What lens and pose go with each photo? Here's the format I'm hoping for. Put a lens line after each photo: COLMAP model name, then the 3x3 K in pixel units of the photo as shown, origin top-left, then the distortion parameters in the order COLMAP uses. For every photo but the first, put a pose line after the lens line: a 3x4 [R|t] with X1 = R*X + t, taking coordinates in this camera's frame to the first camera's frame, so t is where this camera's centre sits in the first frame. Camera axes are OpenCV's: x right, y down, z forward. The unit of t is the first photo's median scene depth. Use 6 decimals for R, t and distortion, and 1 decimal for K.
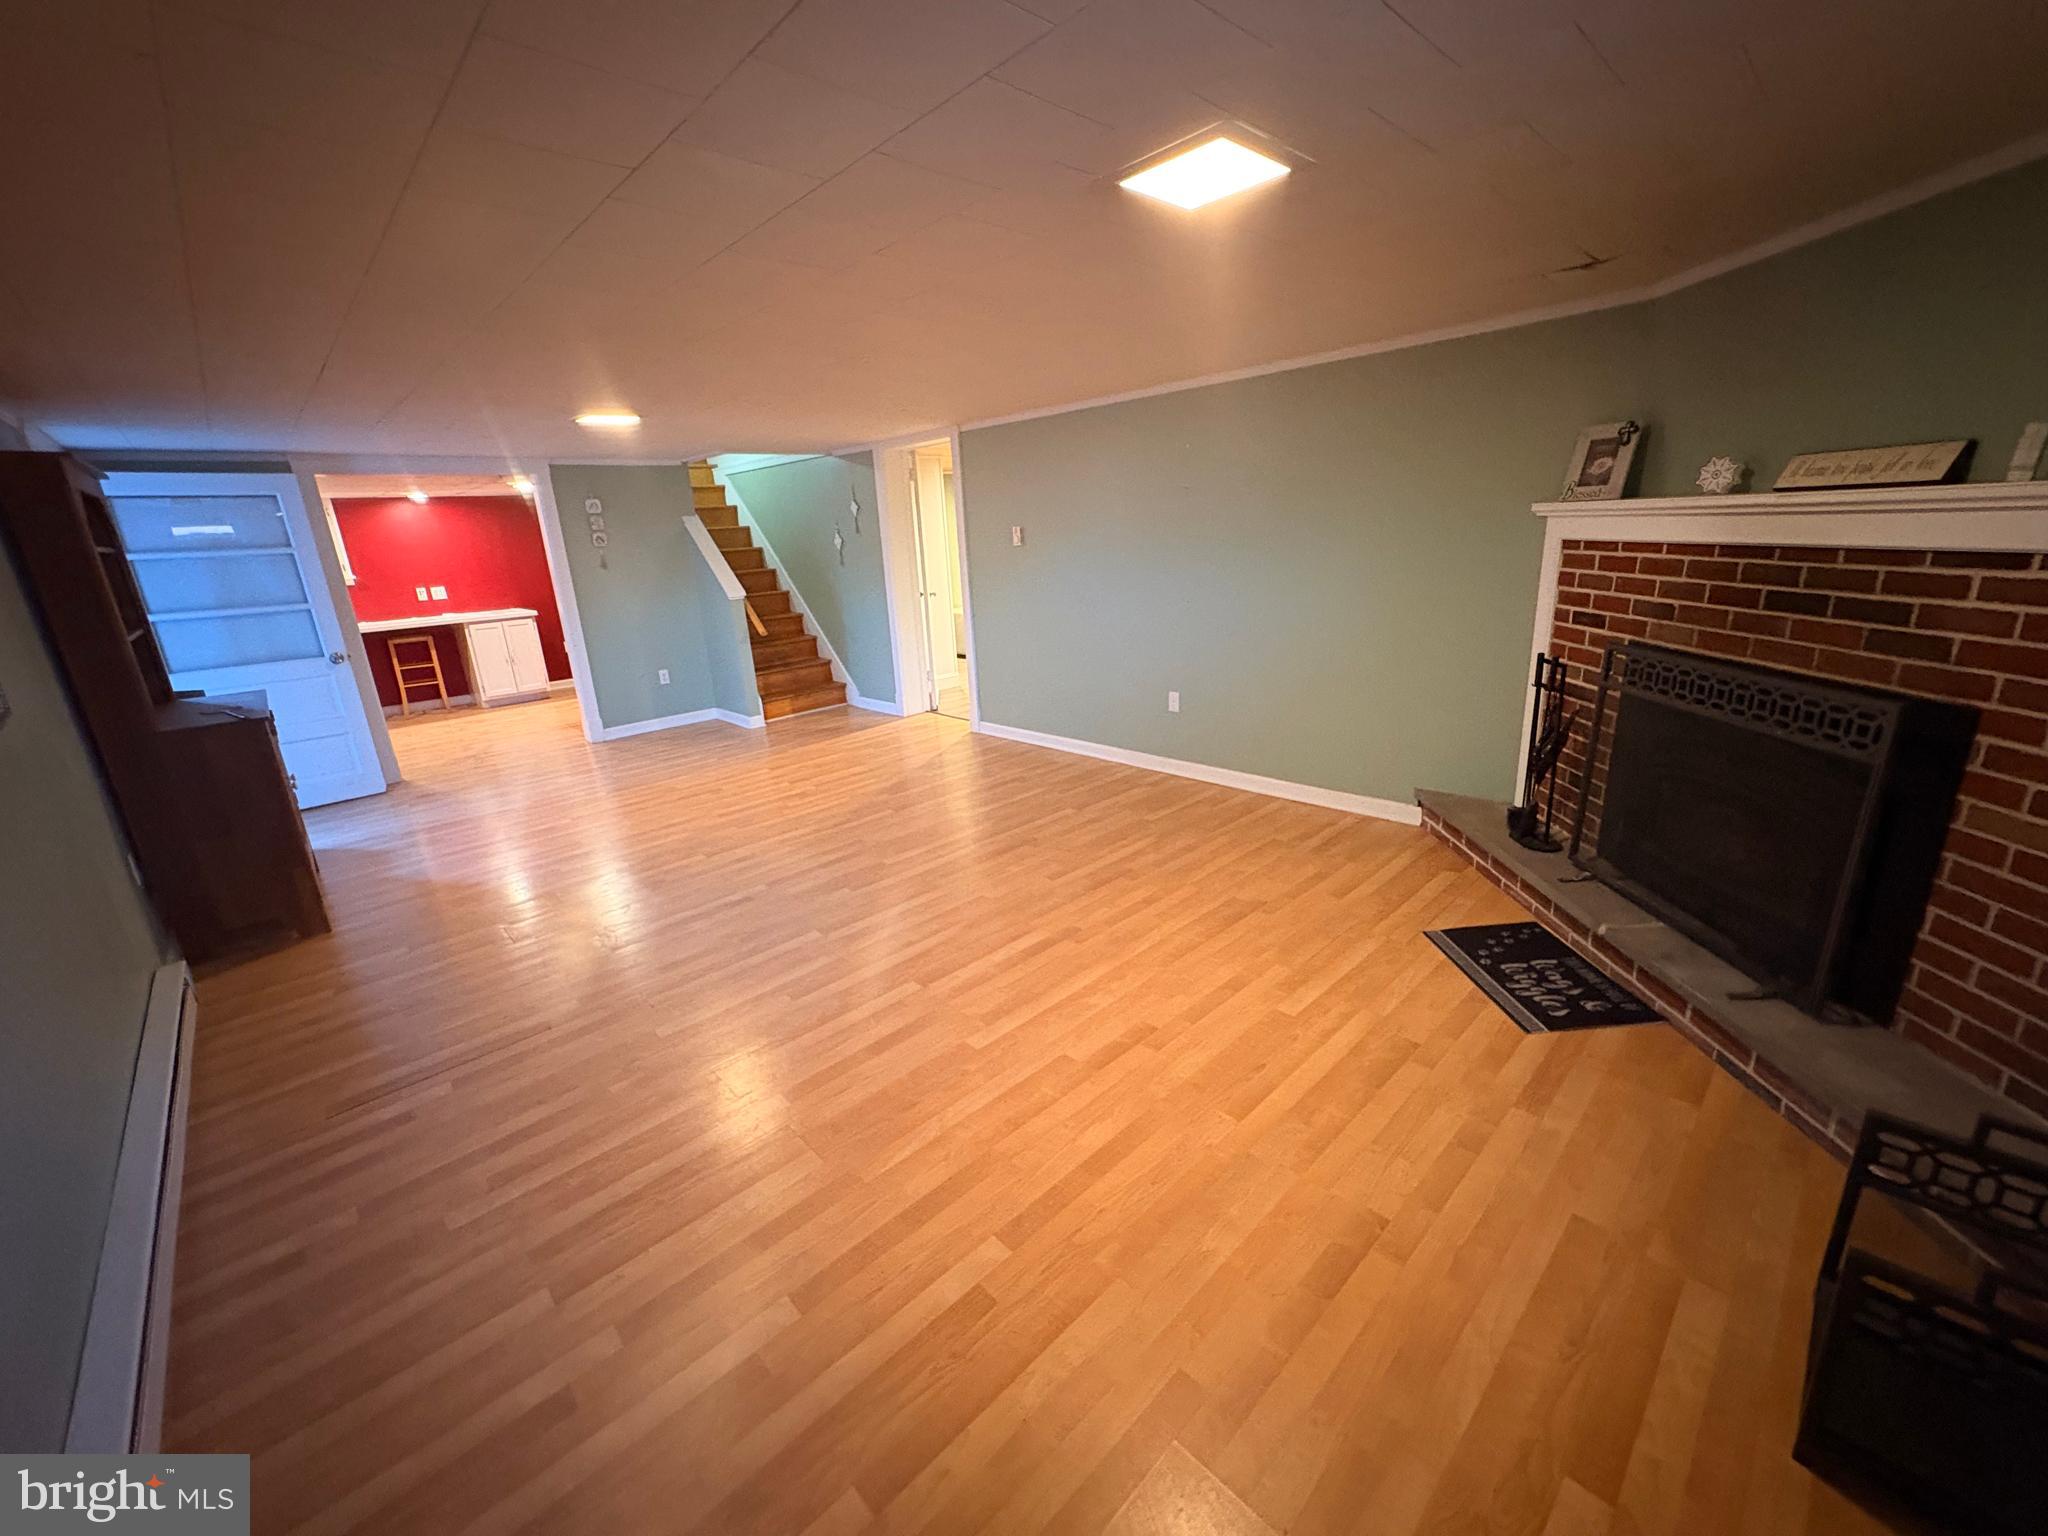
lens RADIAL K [[815.7, 0, 1019.9], [0, 815.7, 766.2], [0, 0, 1]] dist [0.001344, 0.000342]
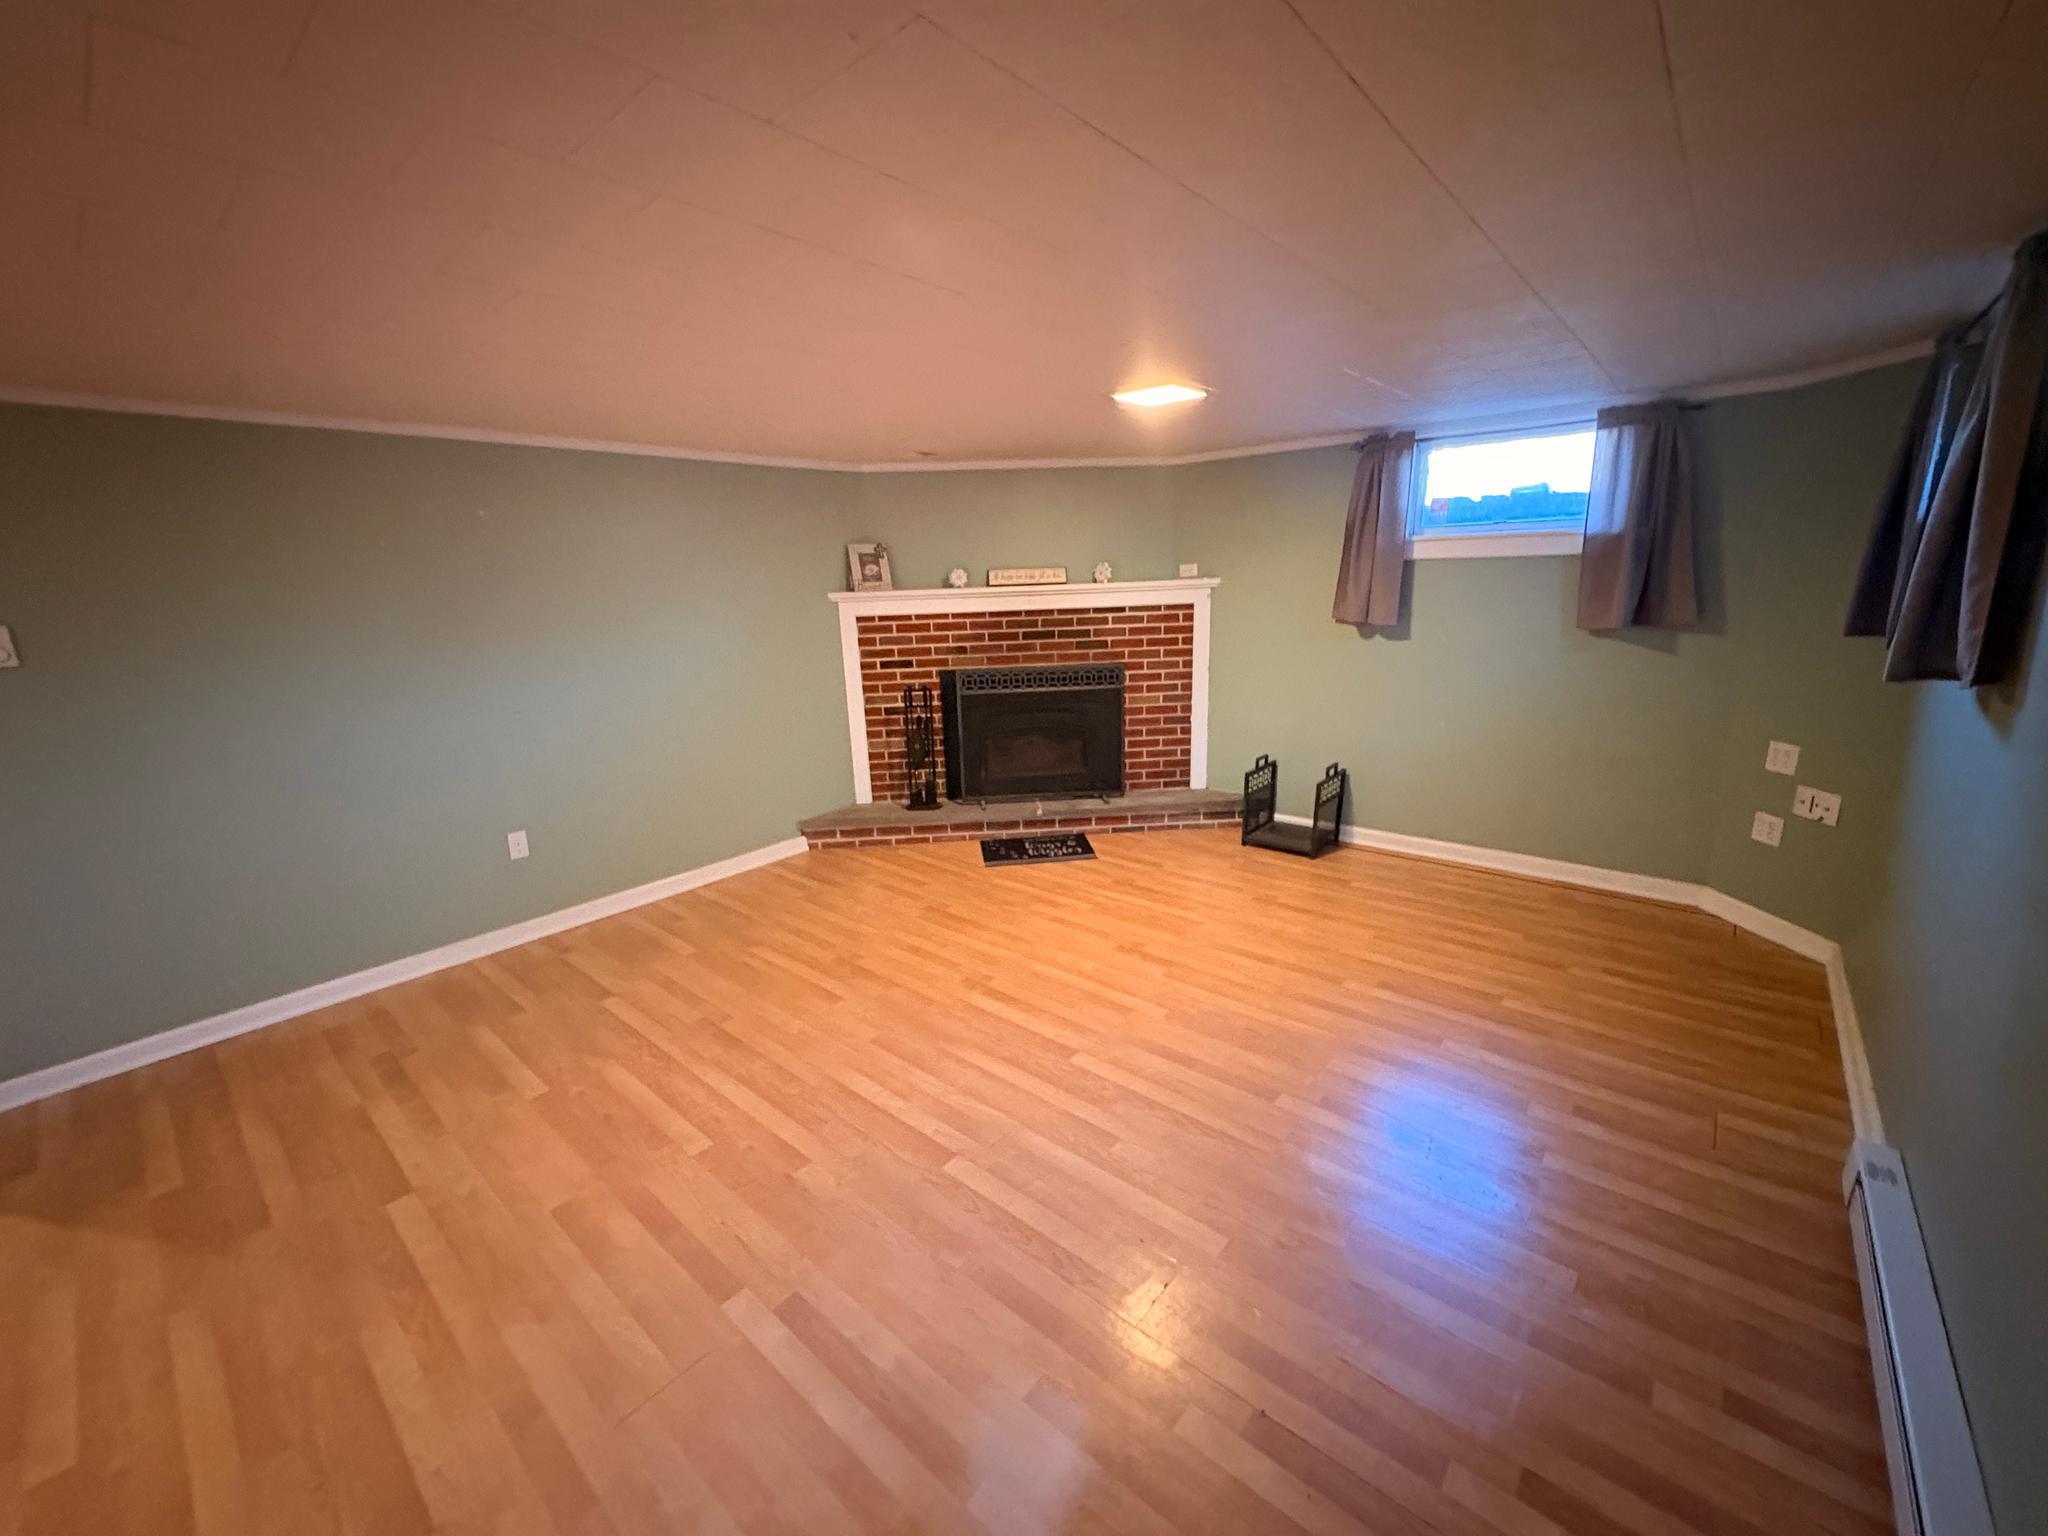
lens RADIAL K [[815.7, 0, 1019.9], [0, 815.7, 766.2], [0, 0, 1]] dist [0.001344, 0.000342]
pose [[-0.096052, -0.176090, 0.979677, -1.000464], [0.317982, 0.927226, 0.197839, -0.257919], [-0.943219, 0.330523, -0.033069, 0.987489]]
